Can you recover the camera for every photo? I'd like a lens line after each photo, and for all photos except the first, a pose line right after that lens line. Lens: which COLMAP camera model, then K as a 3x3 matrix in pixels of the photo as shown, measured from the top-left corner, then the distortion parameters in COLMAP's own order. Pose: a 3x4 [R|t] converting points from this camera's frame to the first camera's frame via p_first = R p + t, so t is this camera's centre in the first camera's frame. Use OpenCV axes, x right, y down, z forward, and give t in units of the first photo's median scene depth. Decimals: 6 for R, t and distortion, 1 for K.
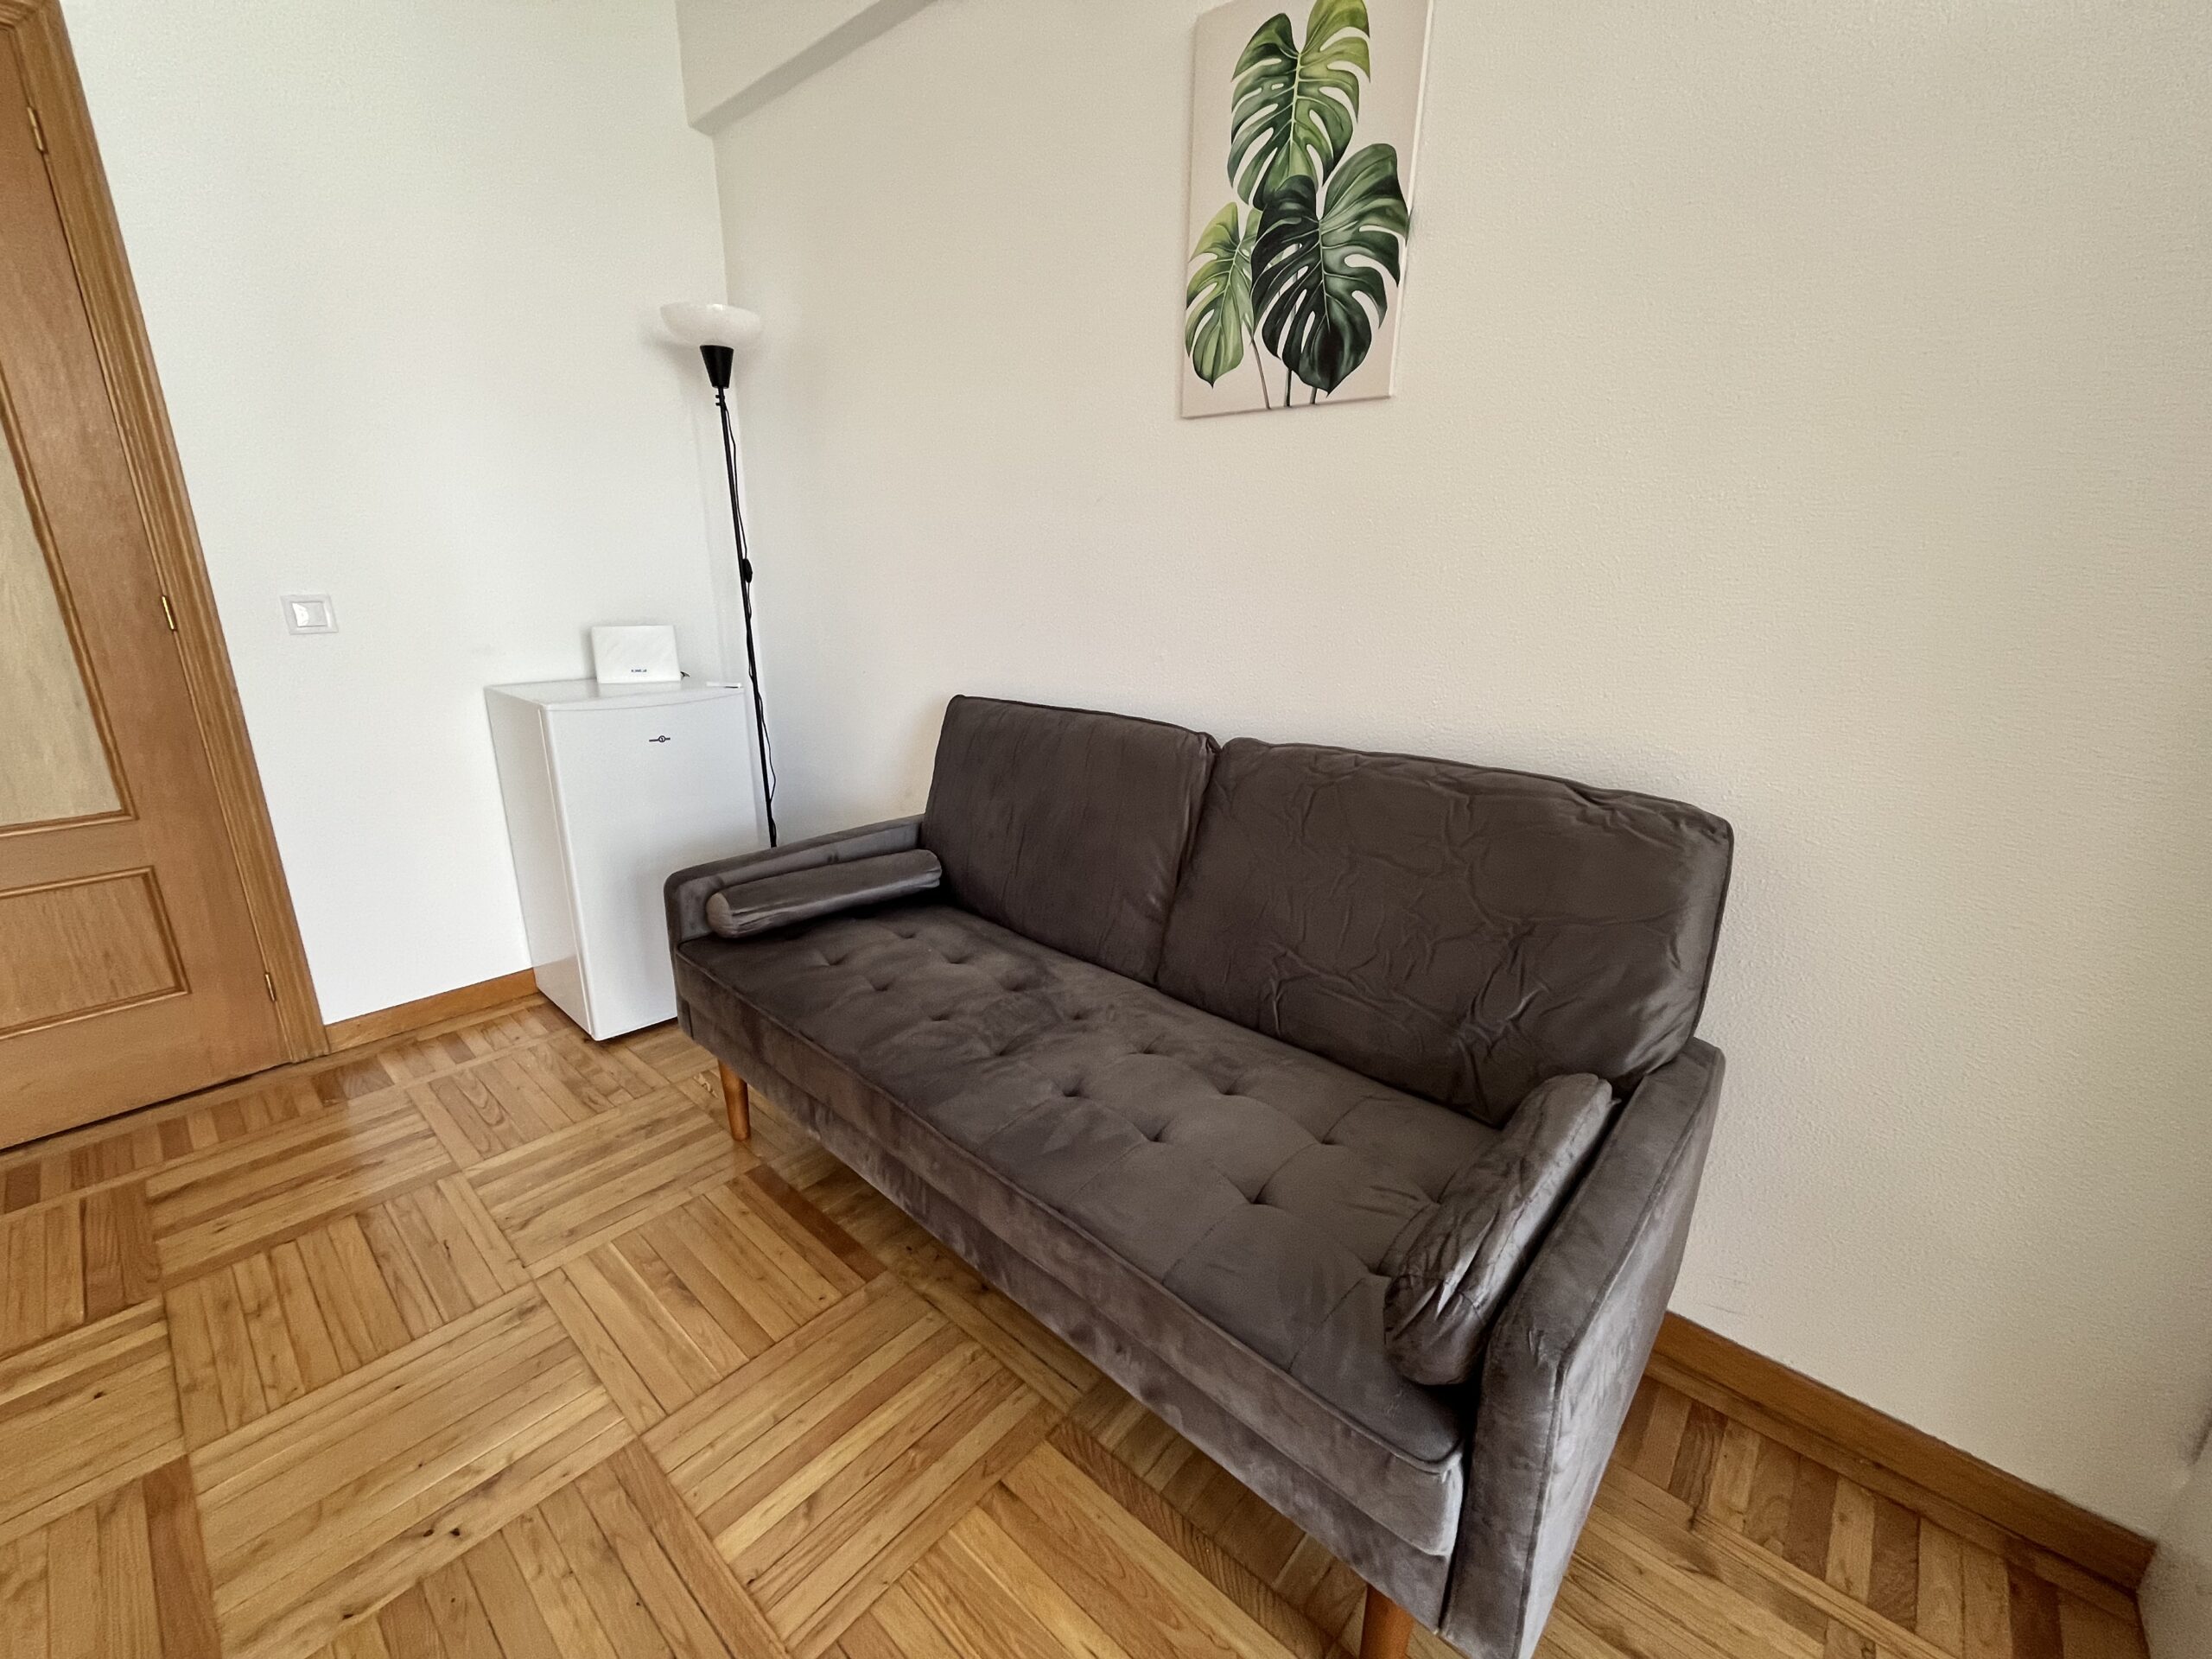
lens RADIAL K [[907.0, 0, 1090.5], [0, 907.0, 819.9], [0, 0, 1]] dist [0.000449, -0.000083]
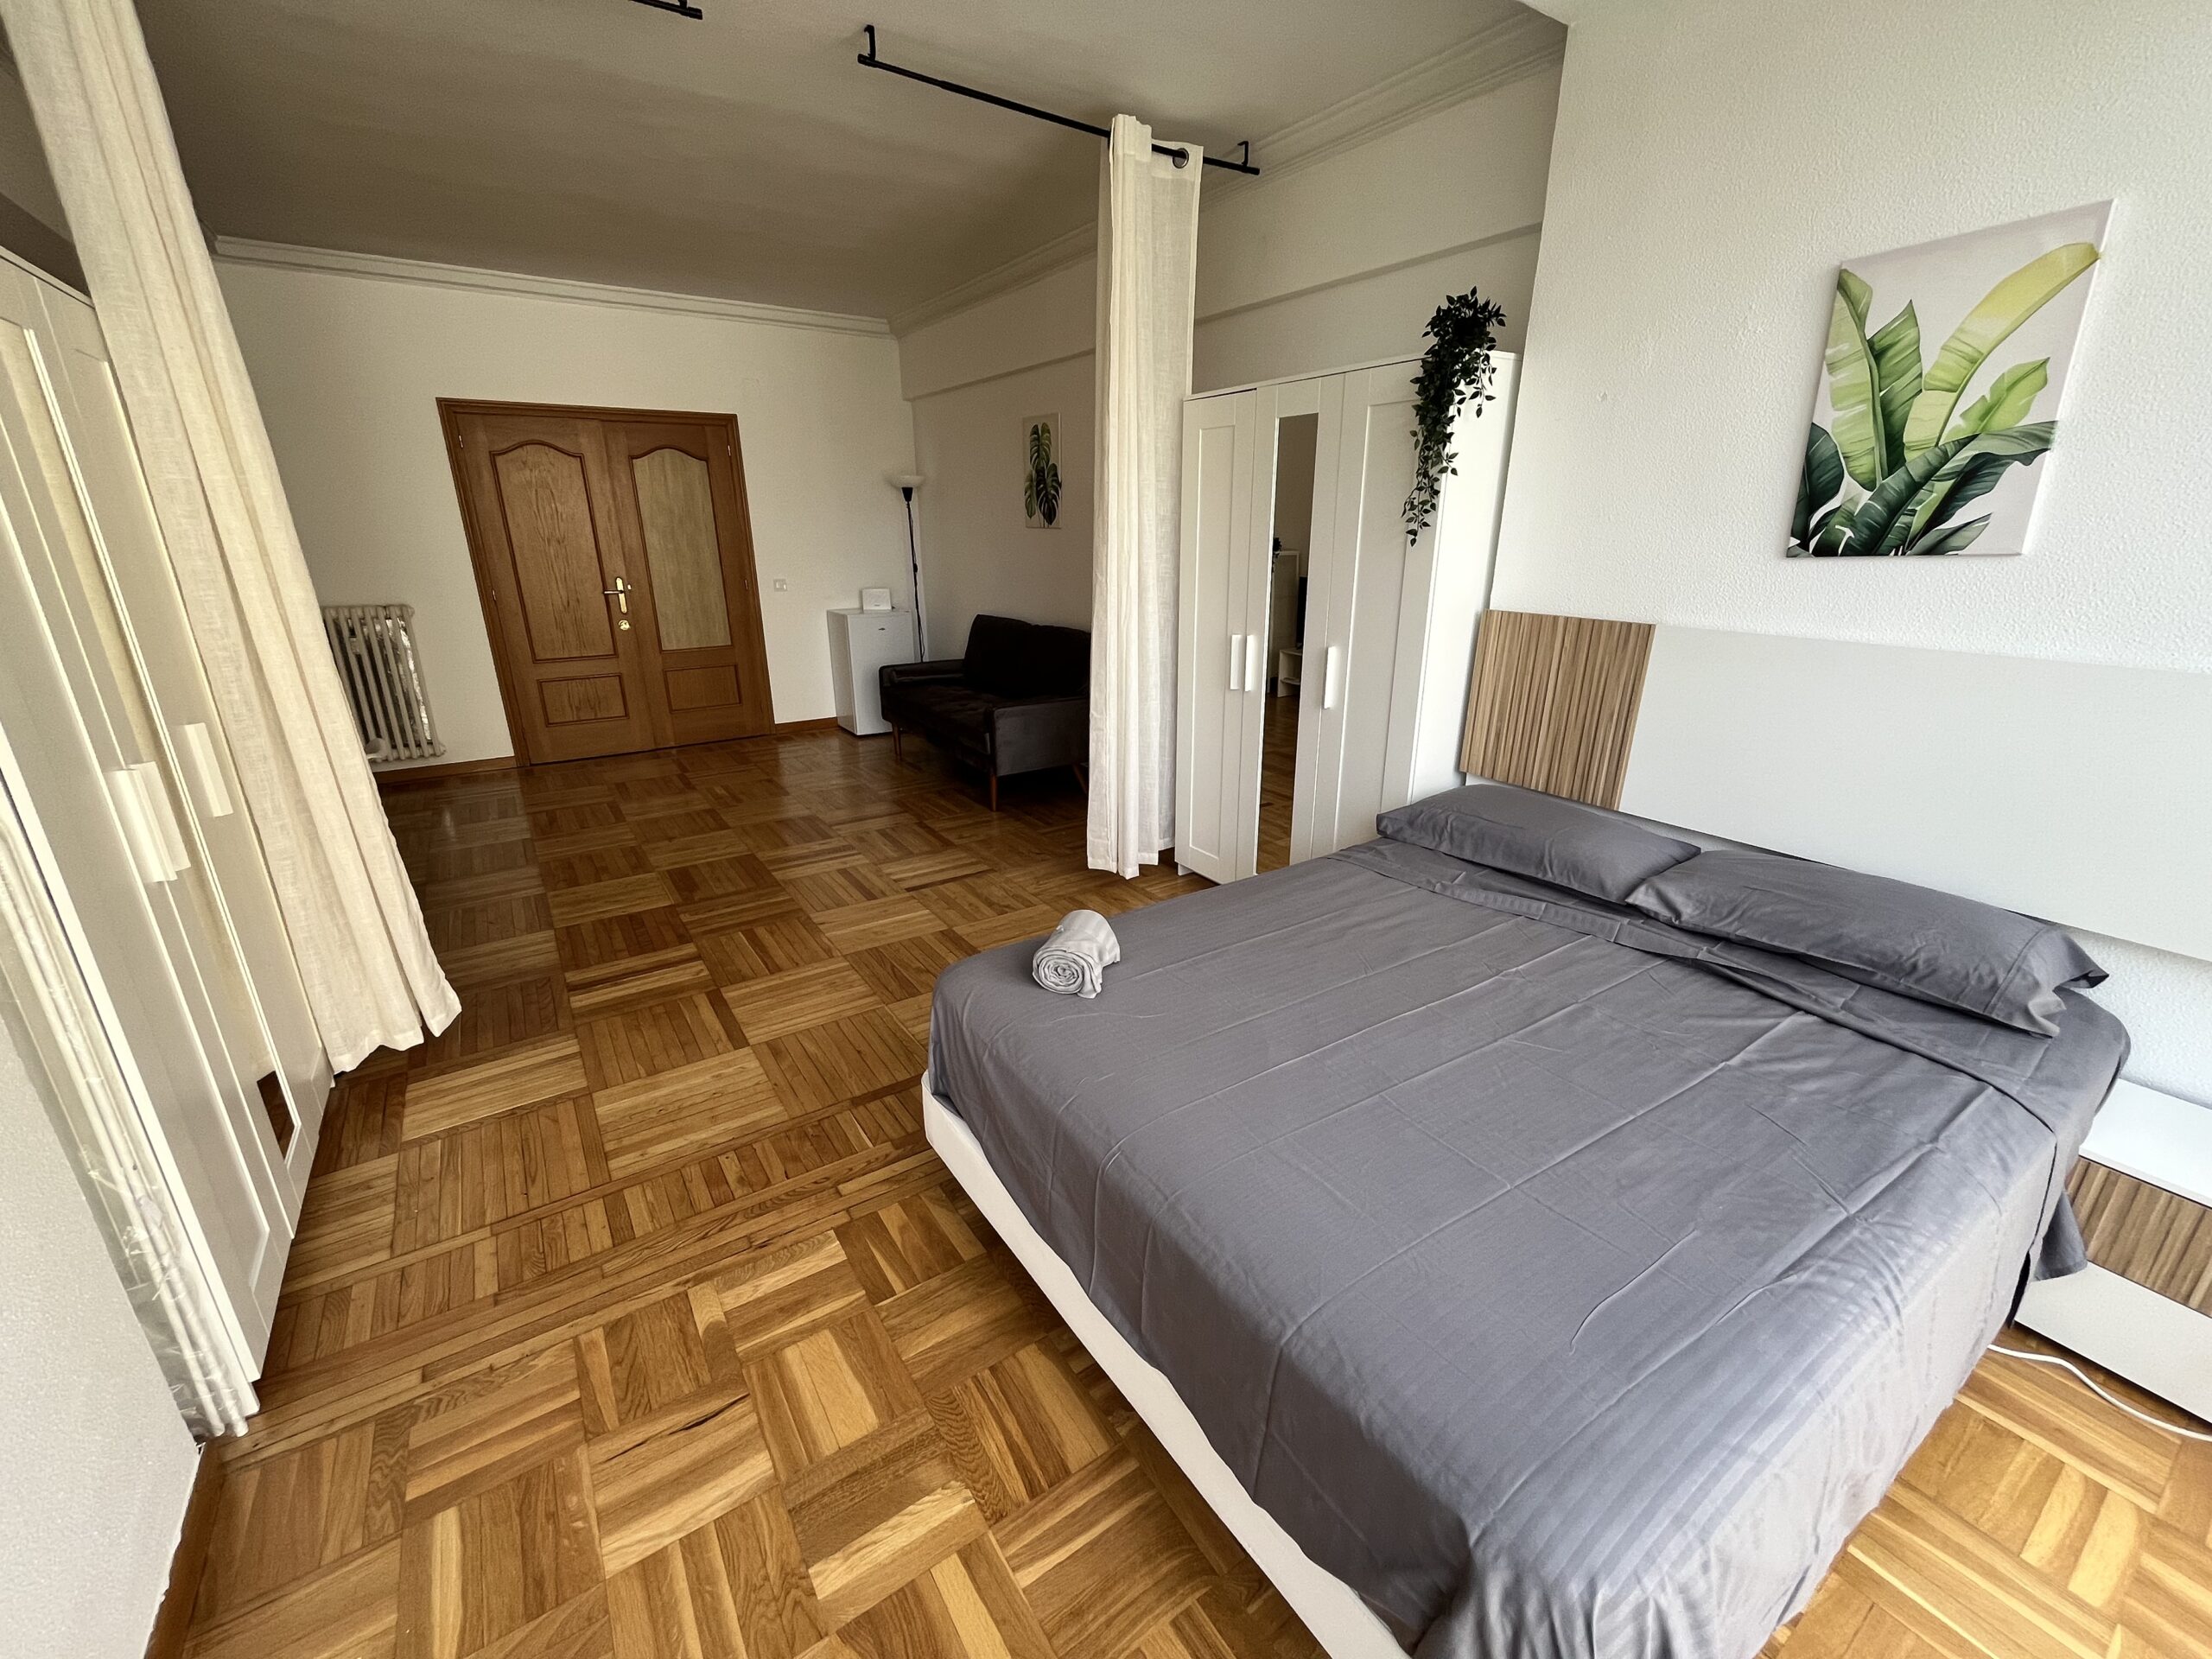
lens RADIAL K [[907.0, 0, 1098.0], [0, 907.0, 814.7], [0, 0, 1]] dist [0.000449, -0.000083]
pose [[0.970791, 0.058650, -0.232647, 1.025151], [-0.050834, 0.997927, 0.039459, 0.401268], [0.234479, -0.026480, 0.971761, -1.891381]]
